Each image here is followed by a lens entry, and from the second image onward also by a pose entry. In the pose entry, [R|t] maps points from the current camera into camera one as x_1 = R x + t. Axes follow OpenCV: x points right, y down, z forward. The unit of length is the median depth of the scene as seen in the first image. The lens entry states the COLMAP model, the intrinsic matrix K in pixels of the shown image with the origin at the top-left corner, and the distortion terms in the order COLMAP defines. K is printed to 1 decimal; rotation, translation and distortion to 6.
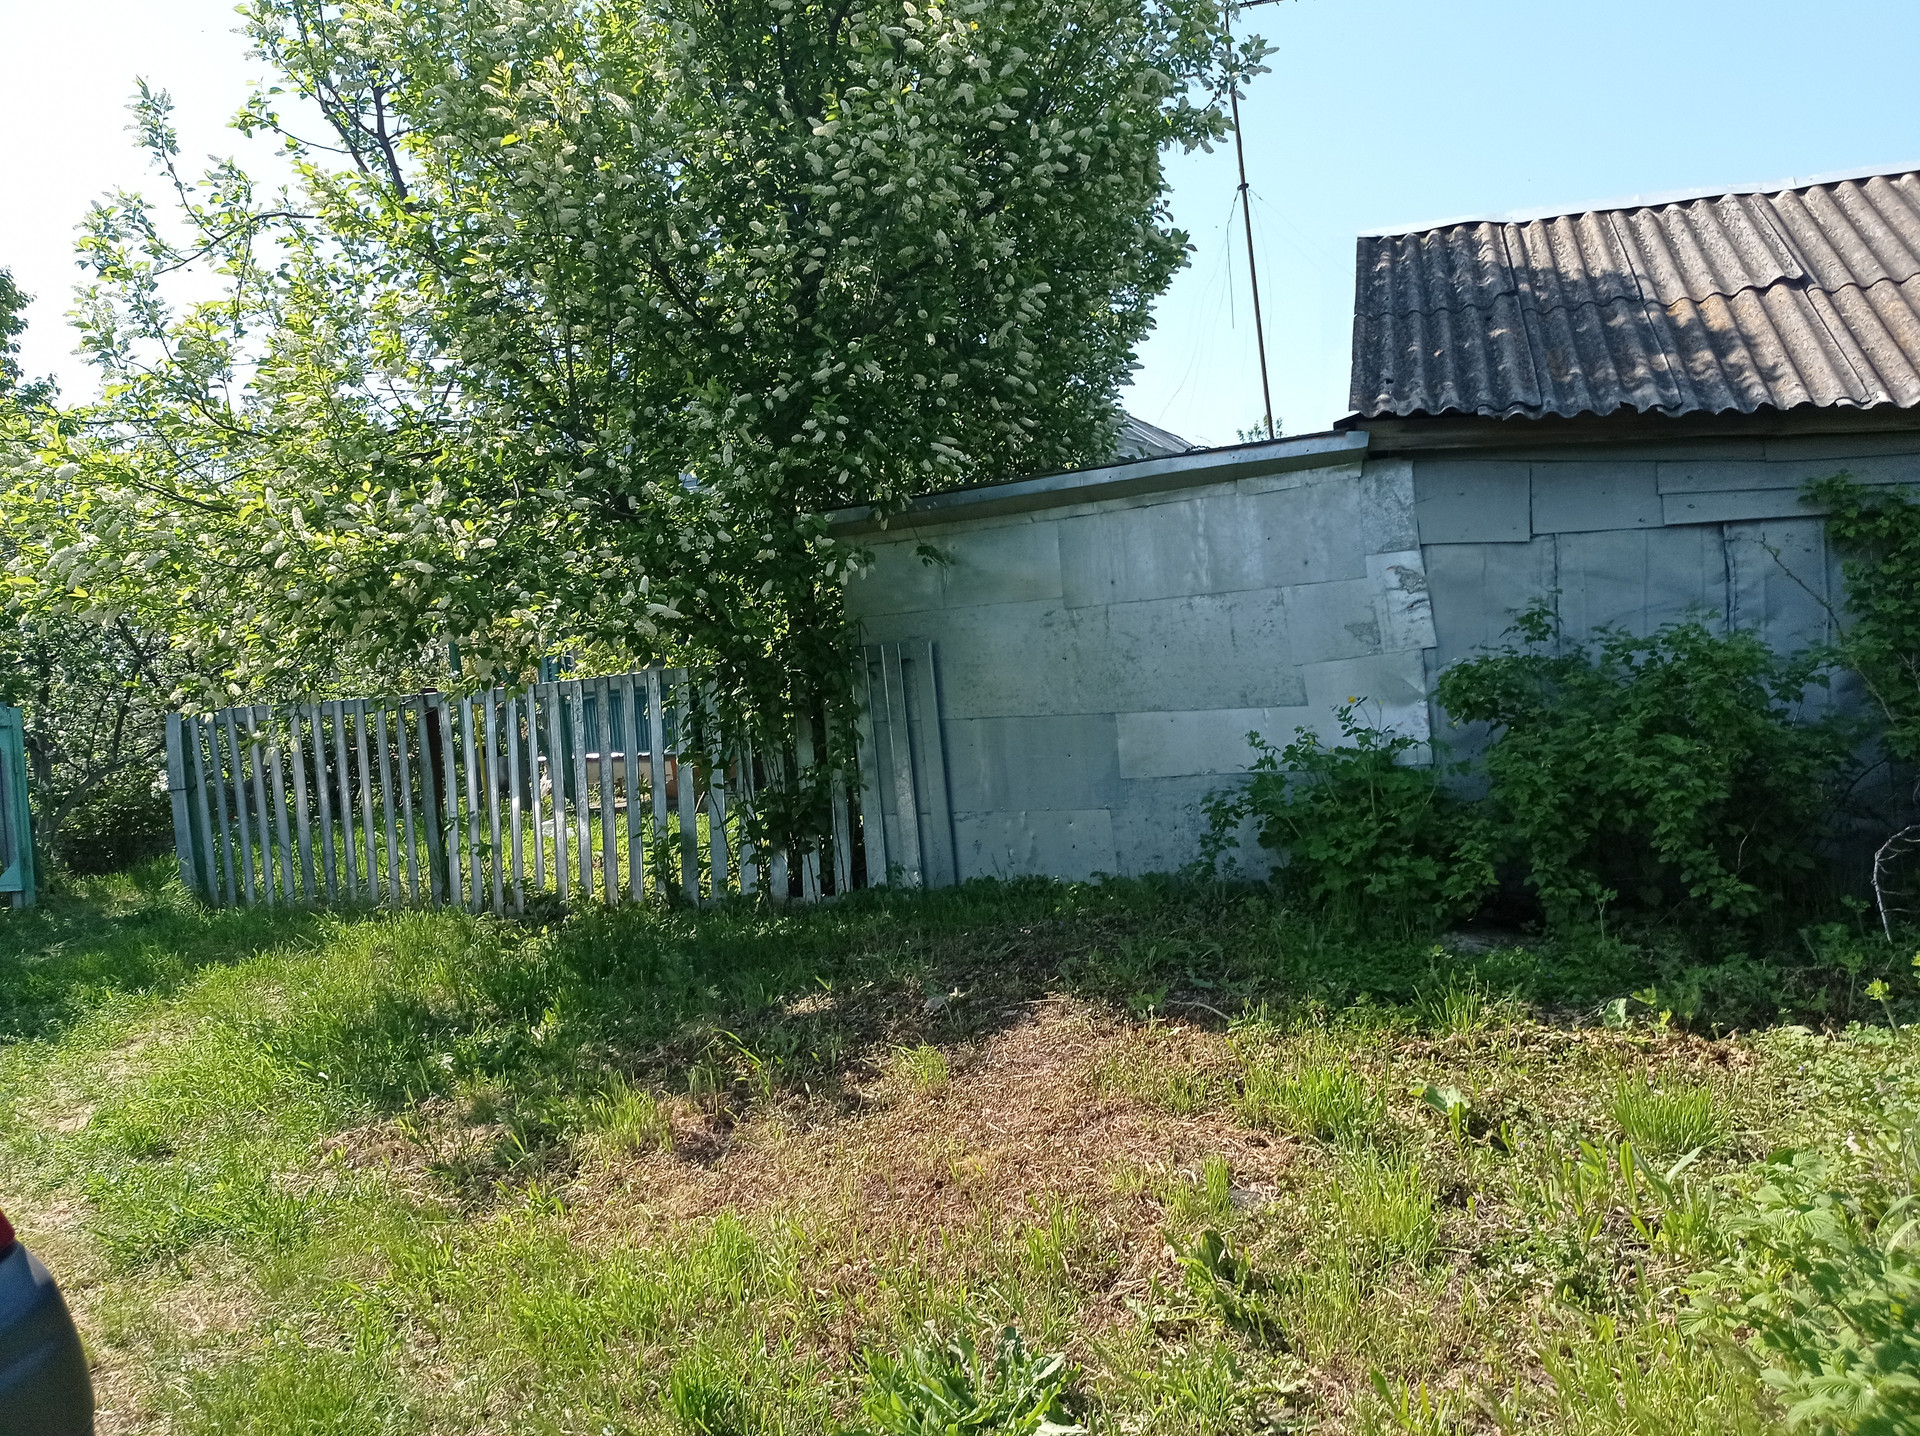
lens RADIAL K [[1394.2, 0, 847.1], [0, 1394.2, 744.7], [0, 0, 1]] dist [0.042893, -0.051560]
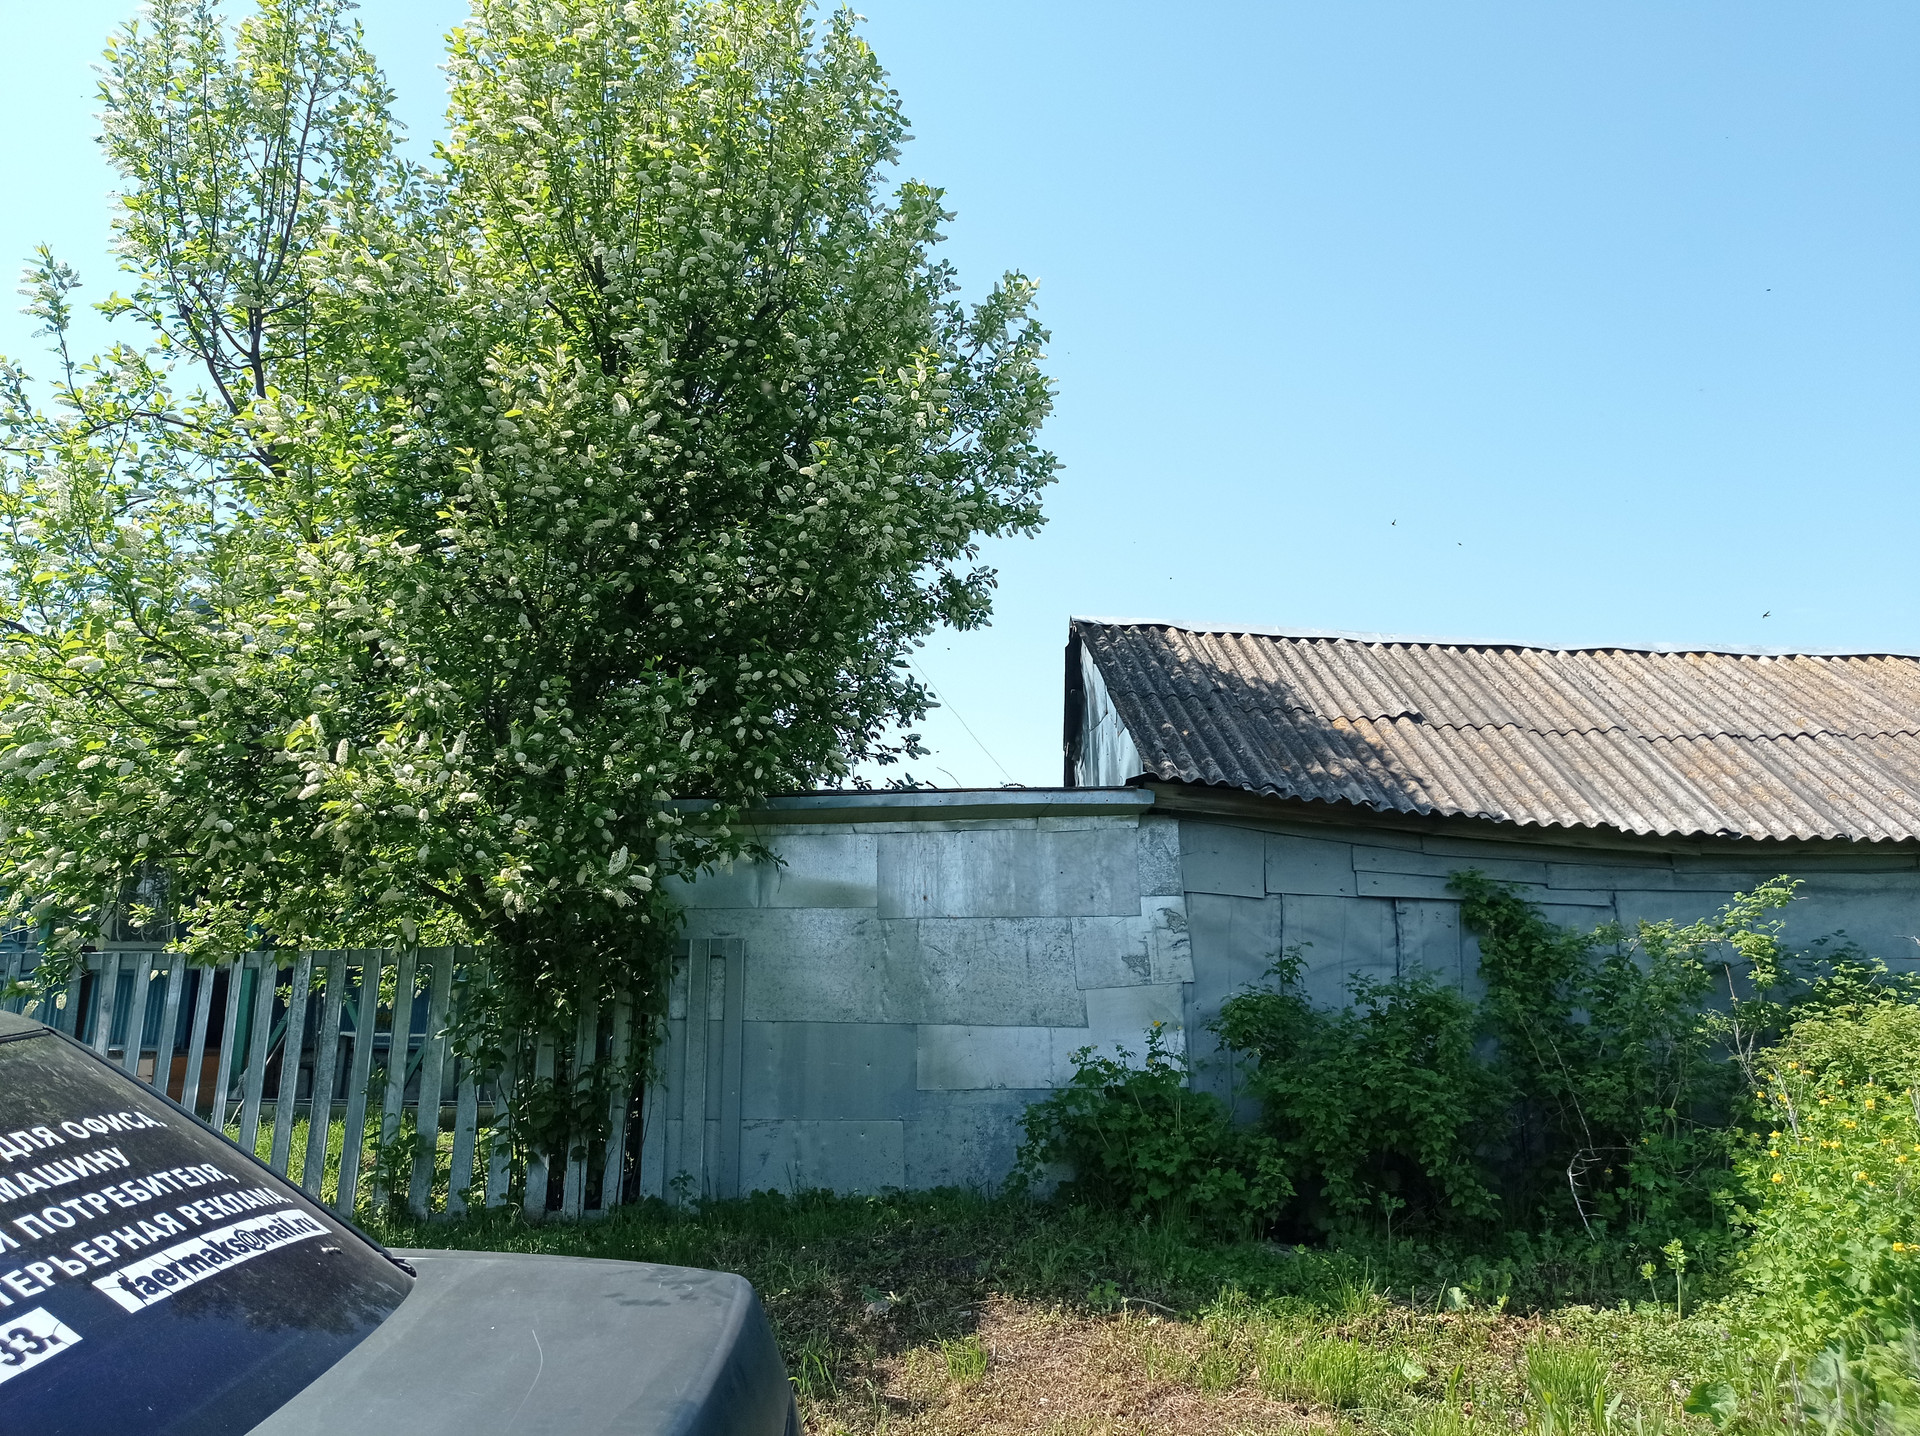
lens RADIAL K [[1458.4, 0, 960.0], [0, 1458.4, 718.0], [0, 0, 1]] dist [0.022523, -0.008626]
pose [[0.909798, 0.142975, 0.389649, -0.243729], [-0.048059, 0.968770, -0.243259, 0.020162], [-0.412260, 0.202590, 0.888256, -0.023780]]
